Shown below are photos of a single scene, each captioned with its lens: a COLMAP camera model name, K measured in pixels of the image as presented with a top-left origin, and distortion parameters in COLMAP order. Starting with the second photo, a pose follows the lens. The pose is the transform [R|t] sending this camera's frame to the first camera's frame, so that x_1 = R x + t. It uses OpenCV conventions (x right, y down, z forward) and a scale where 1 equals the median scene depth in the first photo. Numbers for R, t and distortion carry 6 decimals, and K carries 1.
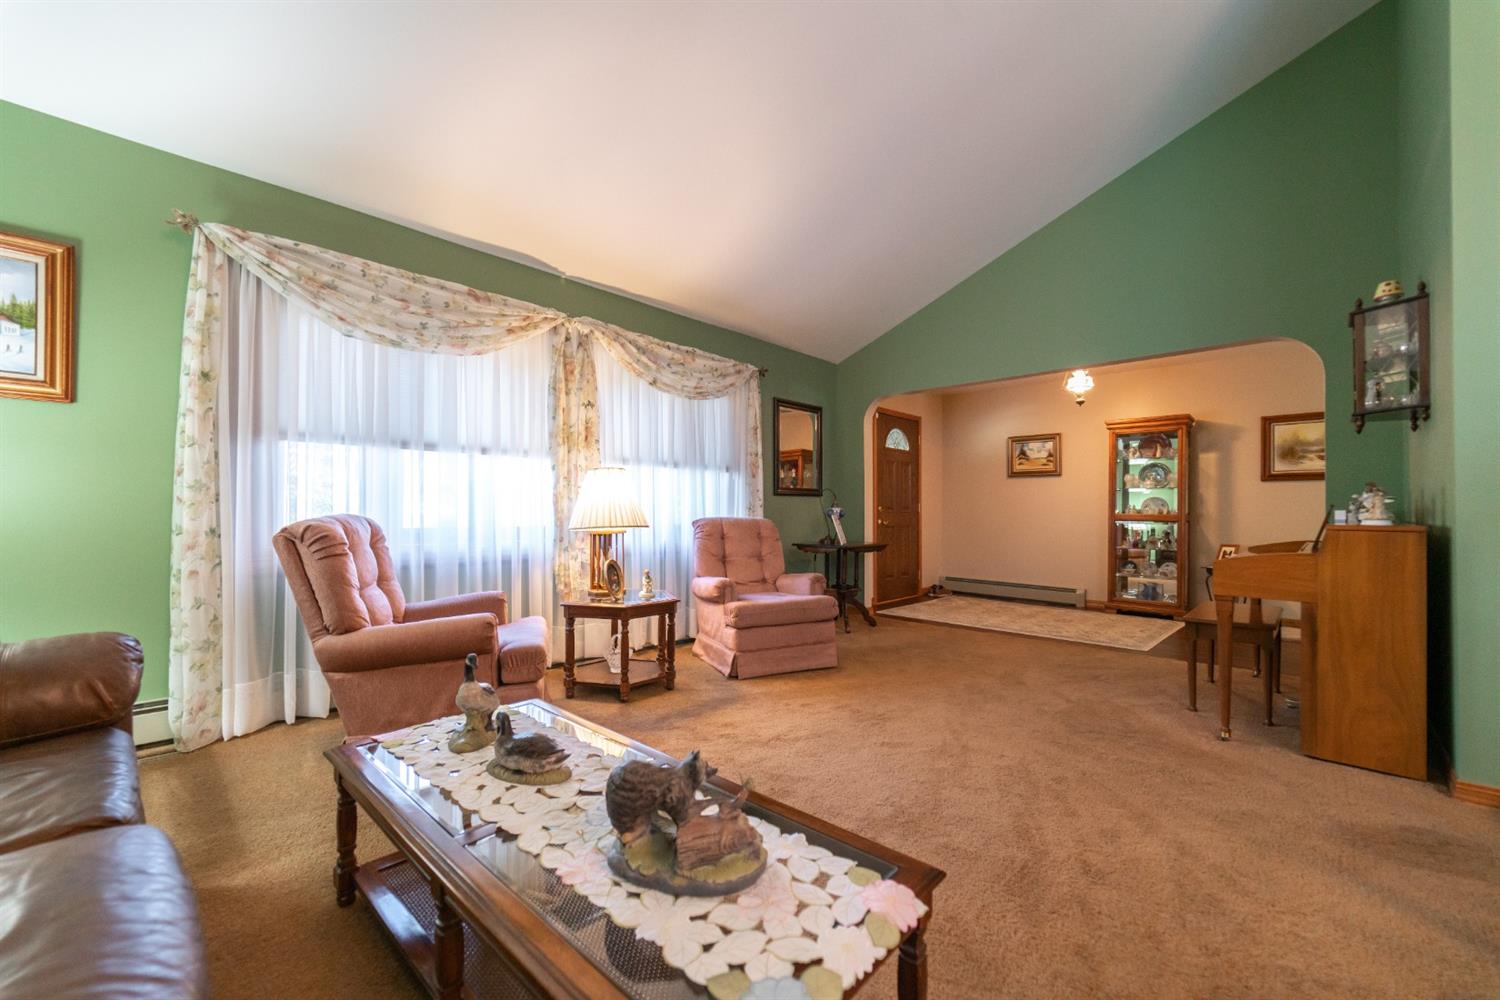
lens RADIAL K [[600.7, 0, 747.8], [0, 600.7, 503.8], [0, 0, 1]] dist [0.000188, -0.000922]
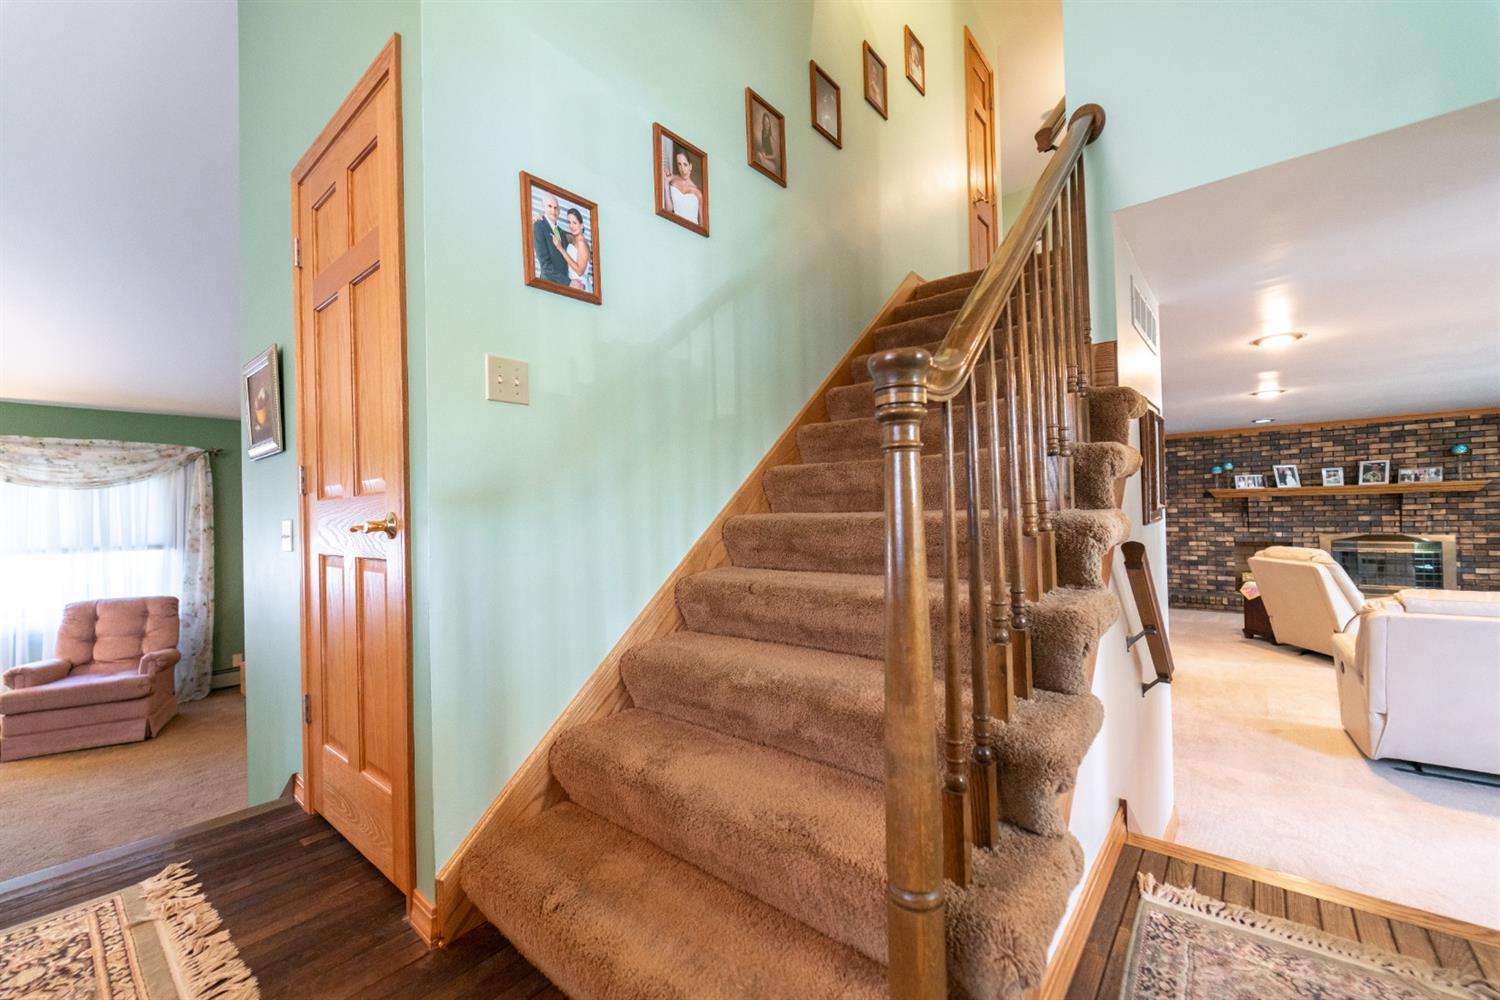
lens RADIAL K [[600.7, 0, 742.6], [0, 600.7, 505.1], [0, 0, 1]] dist [0.000188, -0.000922]
pose [[0.998157, -0.029127, 0.053244, 1.222659], [0.028993, 0.999574, 0.003277, -0.135609], [-0.053317, -0.001727, 0.998576, -0.162402]]
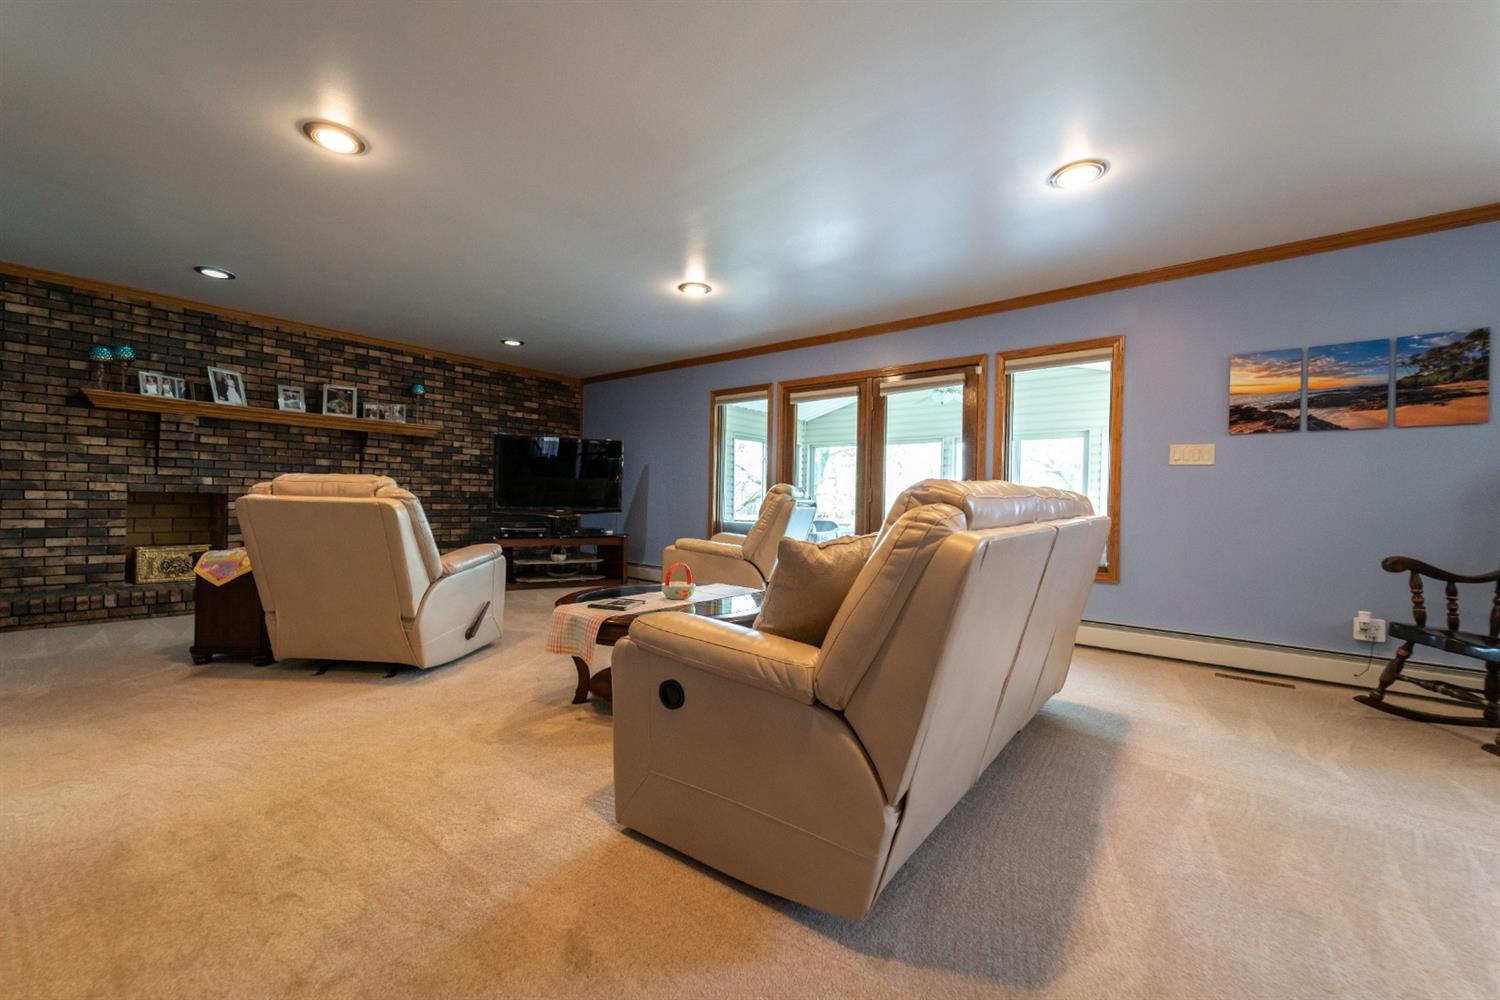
lens RADIAL K [[600.7, 0, 747.6], [0, 600.7, 504.1], [0, 0, 1]] dist [0.000188, -0.000922]
pose [[-0.058782, -0.011121, 0.998209, 1.866755], [-0.035378, 0.999333, 0.009050, 0.034231], [-0.997644, -0.034782, -0.059136, 0.789367]]
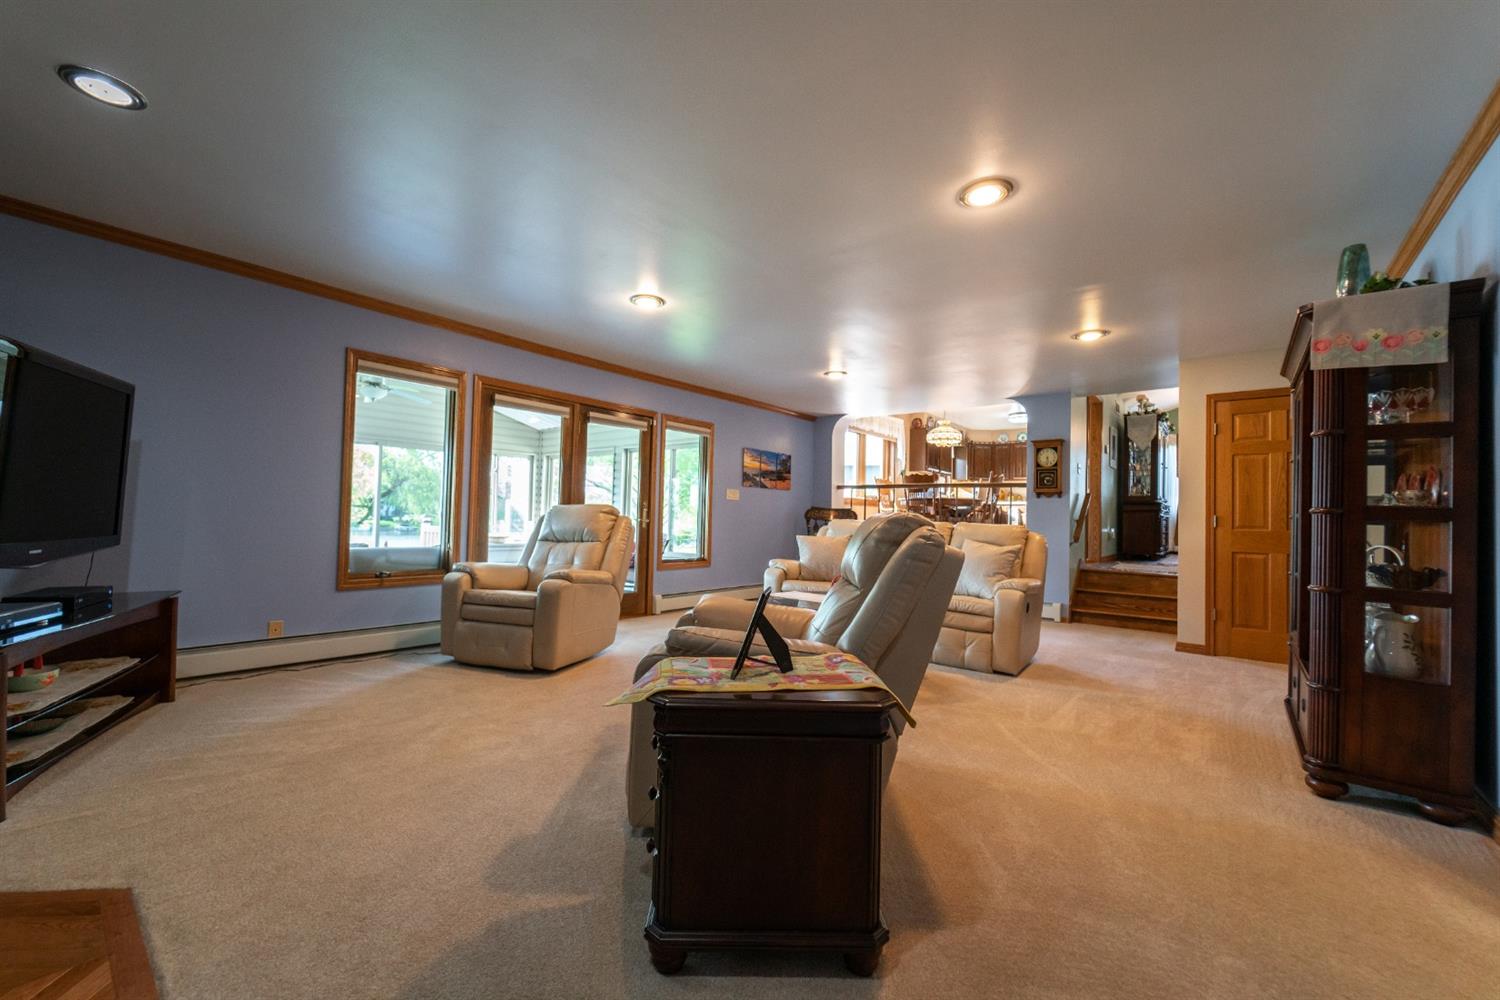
lens RADIAL K [[600.7, 0, 755.4], [0, 600.7, 504.8], [0, 0, 1]] dist [0.000188, -0.000922]
pose [[-0.995934, -0.024855, -0.086590, 2.899353], [-0.021188, 0.998850, -0.043014, 0.049257], [0.087560, -0.041005, -0.995315, 1.909209]]
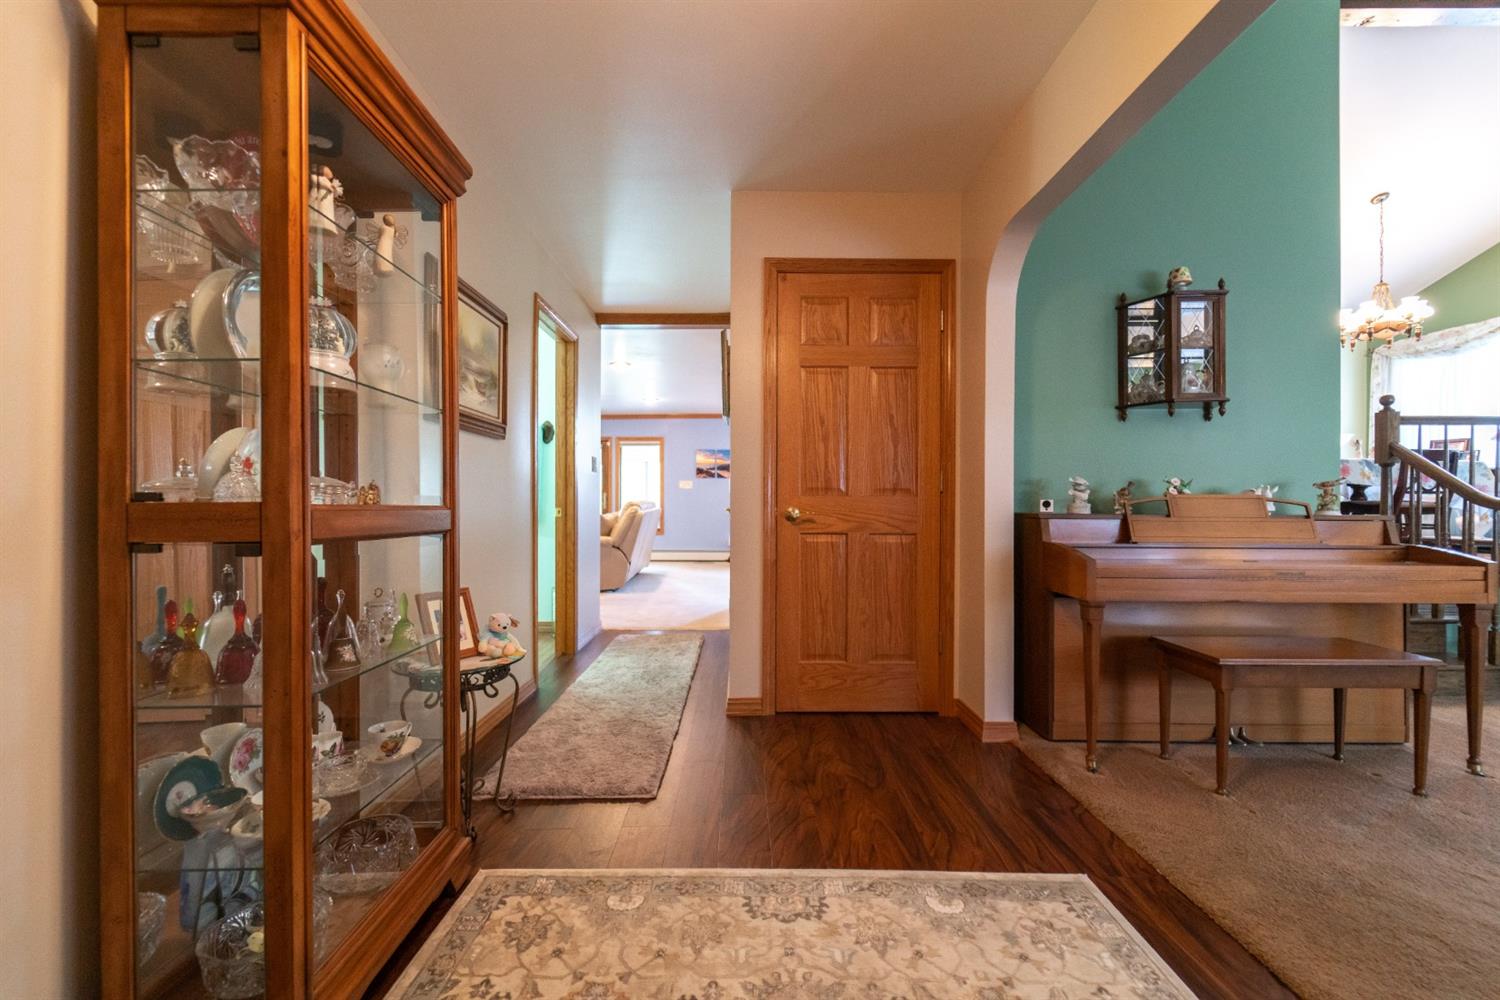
lens RADIAL K [[600.7, 0, 765.6], [0, 600.7, 505.7], [0, 0, 1]] dist [0.000188, -0.000922]
pose [[-0.701081, -0.010054, 0.713011, 0.640355], [-0.013757, 0.999905, 0.000572, 0.024504], [-0.712949, -0.009408, -0.701152, 1.637028]]
